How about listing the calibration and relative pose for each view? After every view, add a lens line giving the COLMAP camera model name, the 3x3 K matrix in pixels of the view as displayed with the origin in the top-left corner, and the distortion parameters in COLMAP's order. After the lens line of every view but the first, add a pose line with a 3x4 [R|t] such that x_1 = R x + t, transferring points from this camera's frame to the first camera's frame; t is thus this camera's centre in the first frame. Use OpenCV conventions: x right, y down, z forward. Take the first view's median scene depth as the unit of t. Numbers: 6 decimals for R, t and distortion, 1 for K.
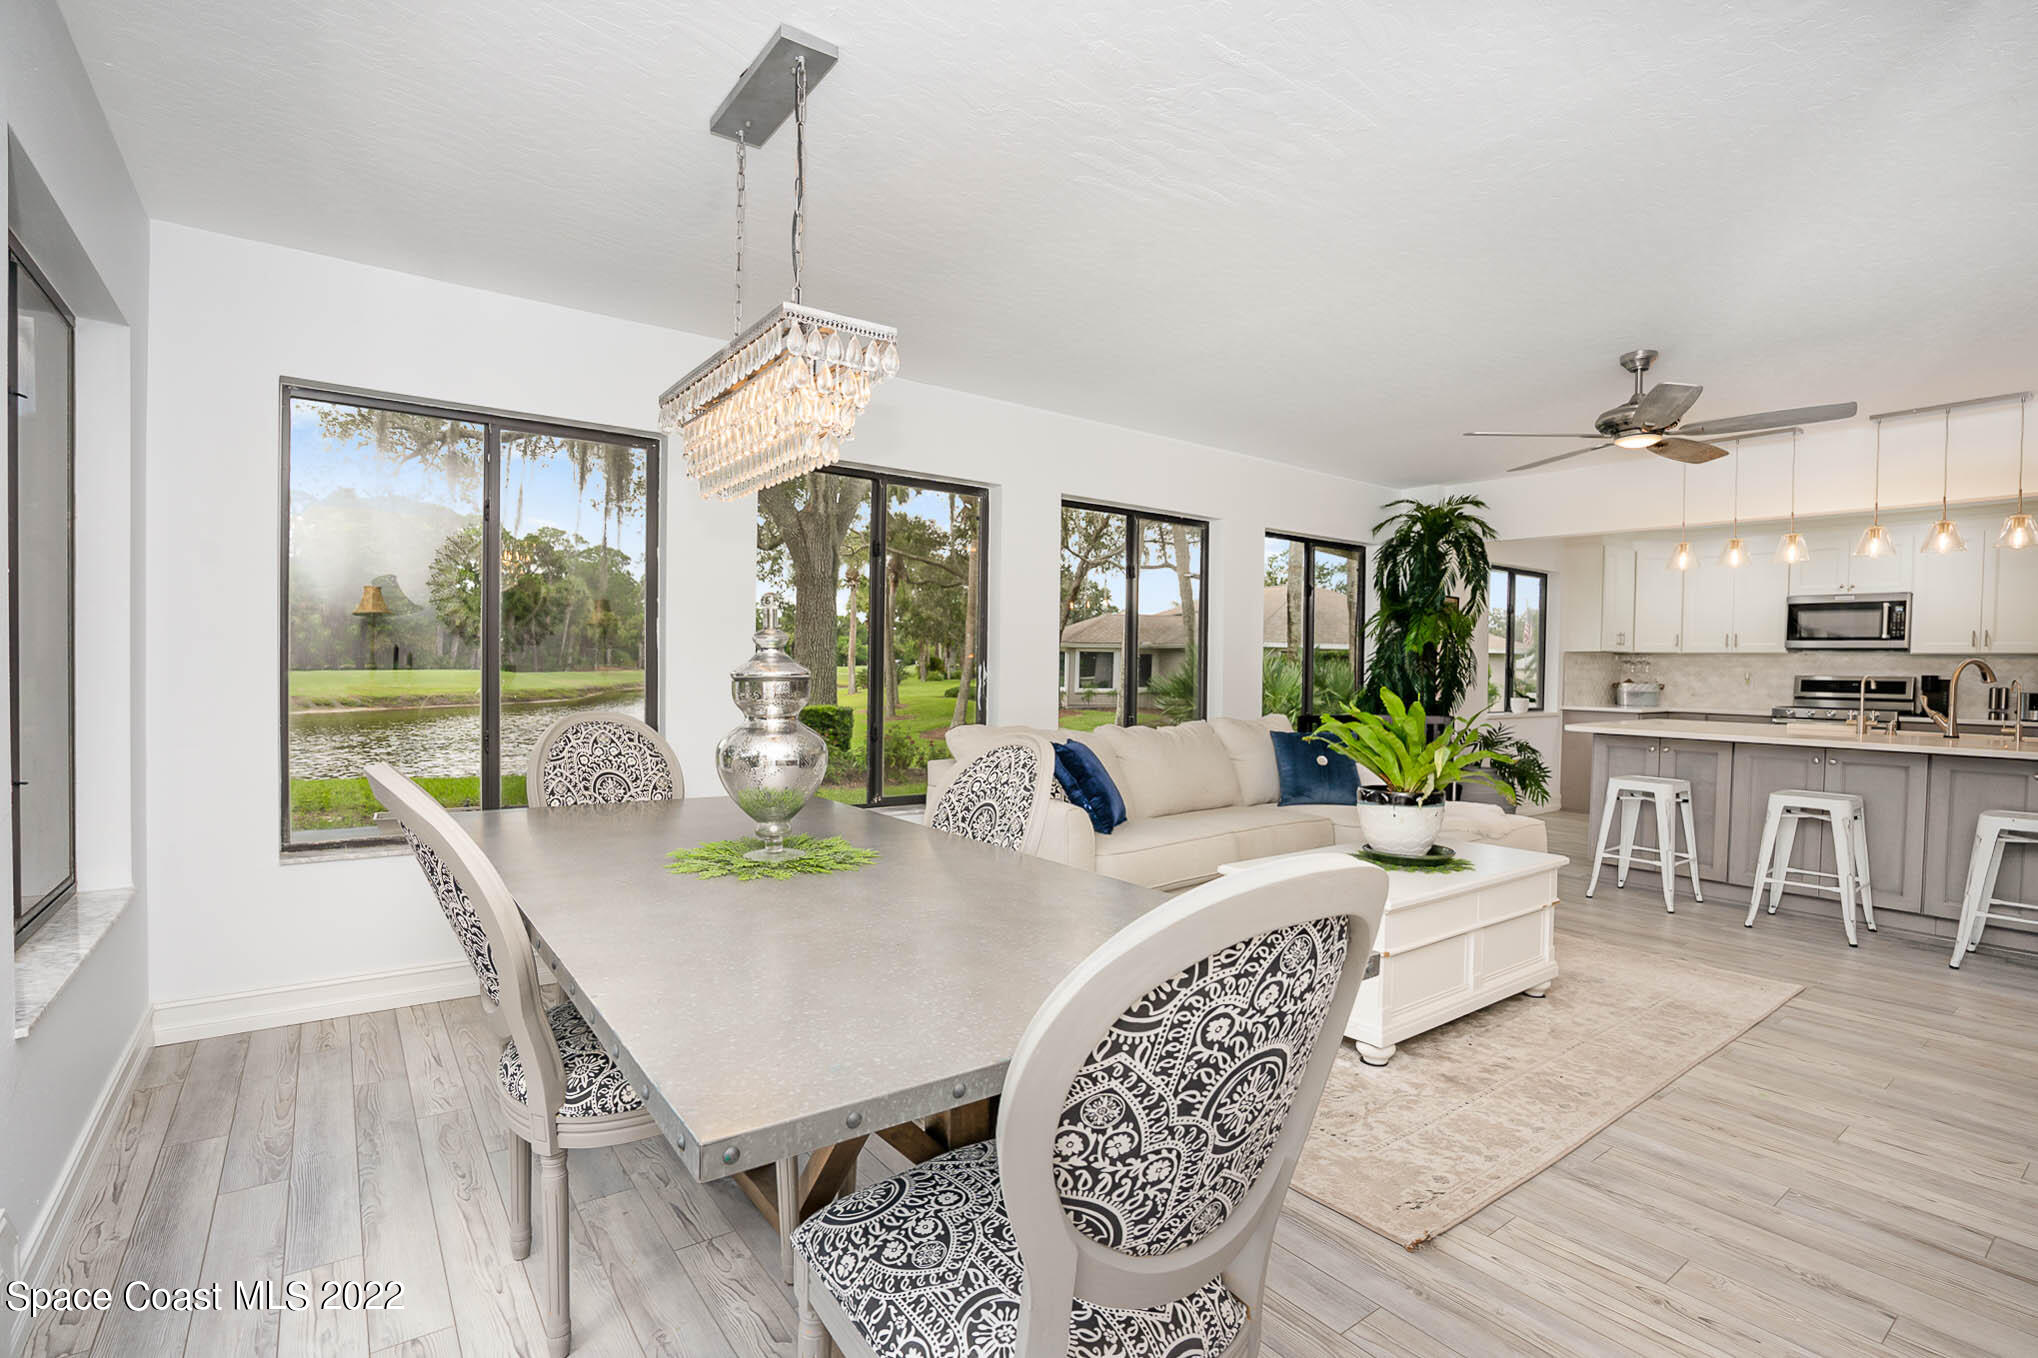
lens RADIAL K [[969.0, 0, 1020.3], [0, 969.0, 691.7], [0, 0, 1]] dist [-0.056379, 0.024451]
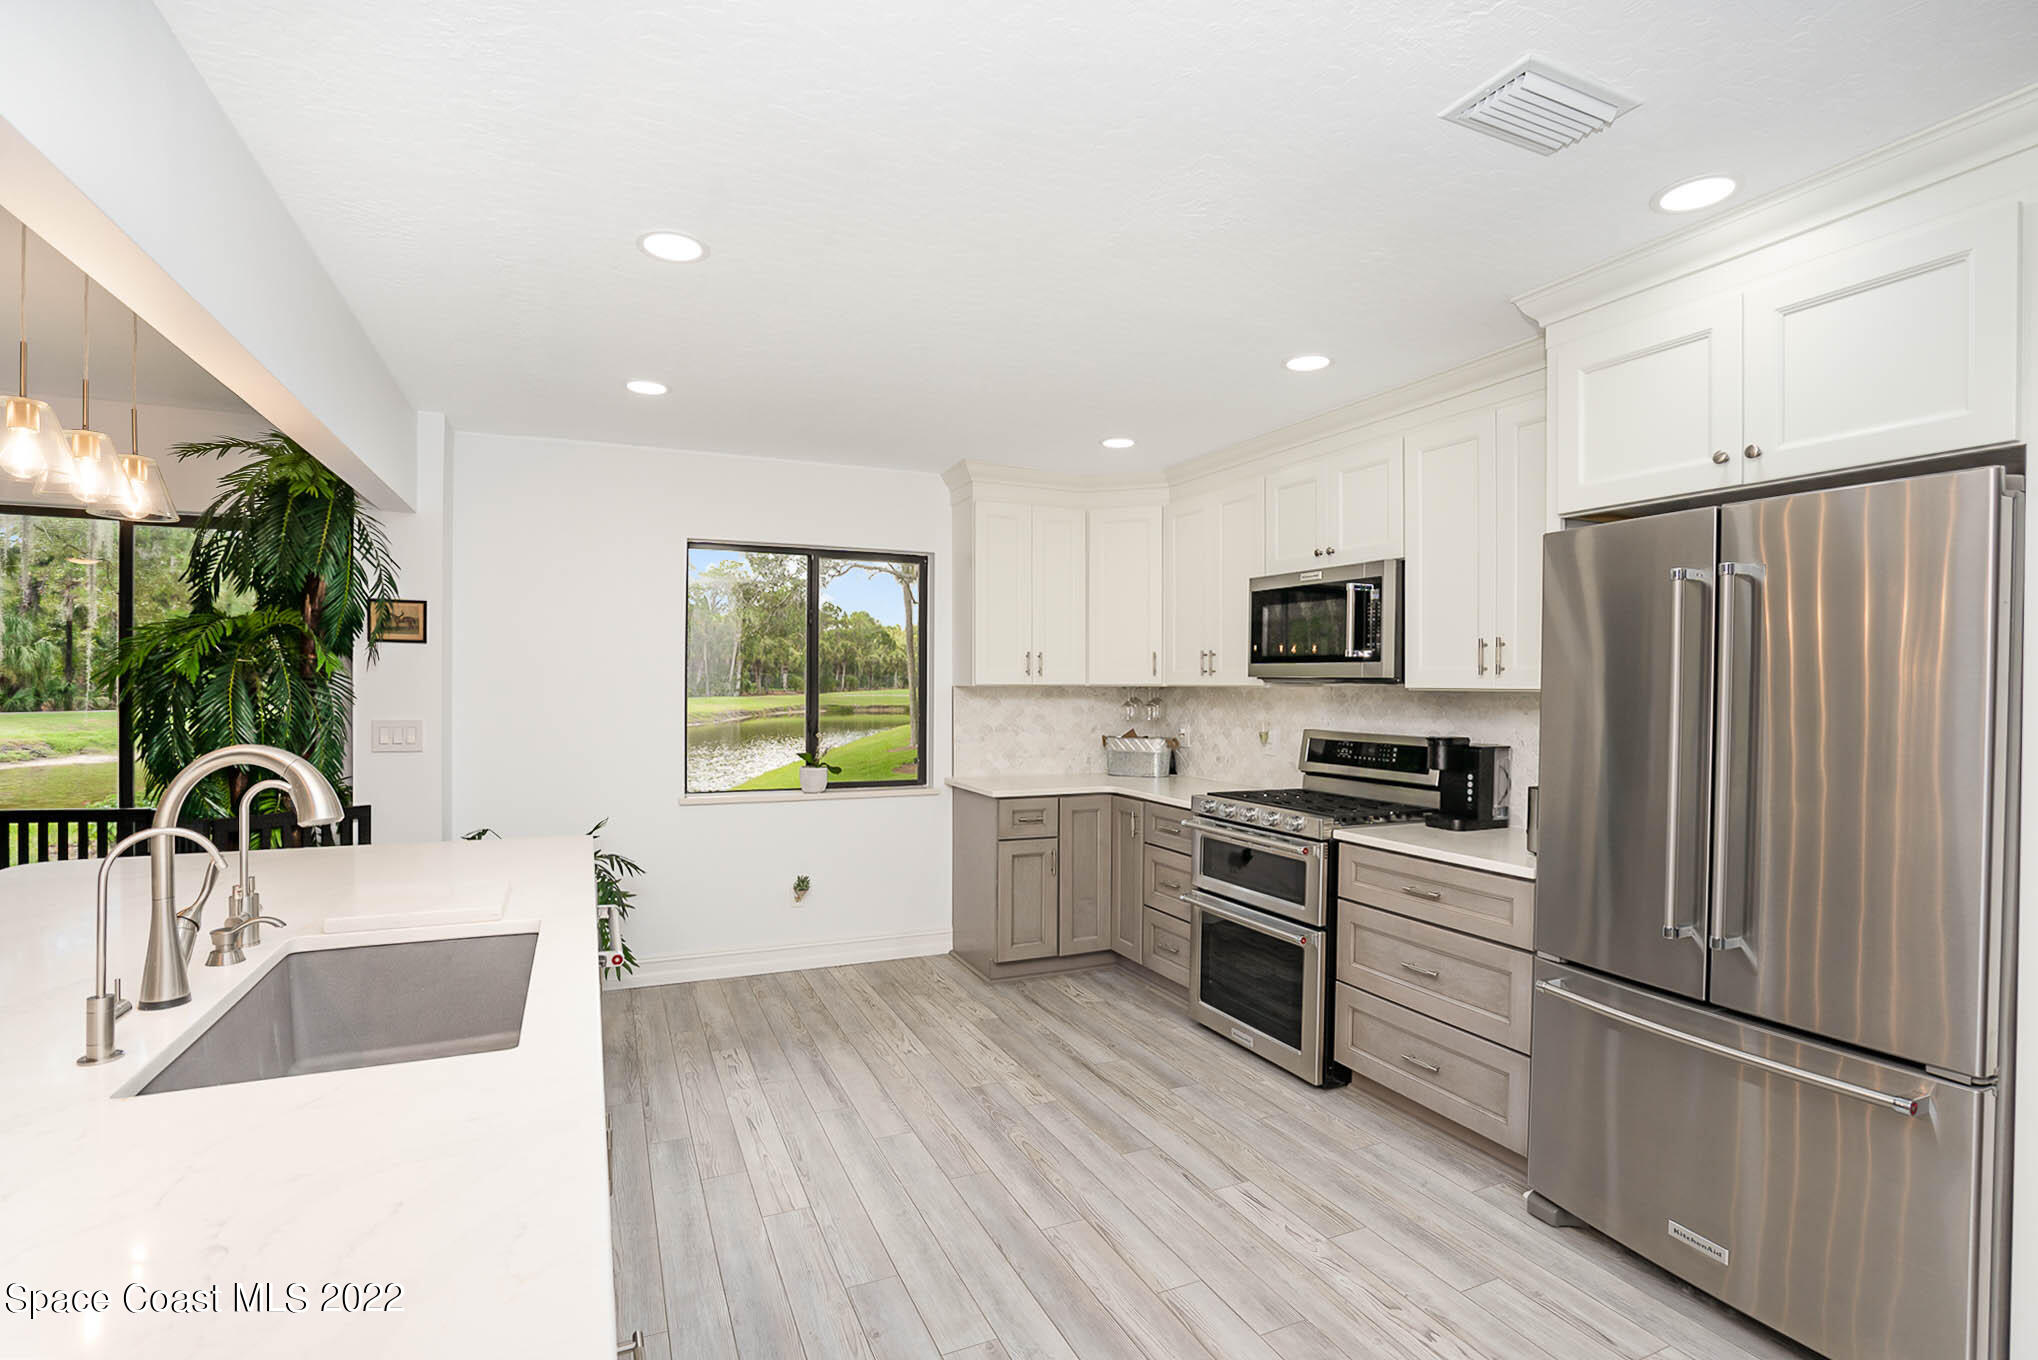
lens RADIAL K [[969.0, 0, 1020.3], [0, 969.0, 692.7], [0, 0, 1]] dist [-0.056379, 0.024451]
pose [[0.973543, -0.005966, -0.228426, 0.877340], [0.001177, 0.999777, -0.021097, -0.029832], [0.228501, 0.020270, 0.973333, 0.497625]]
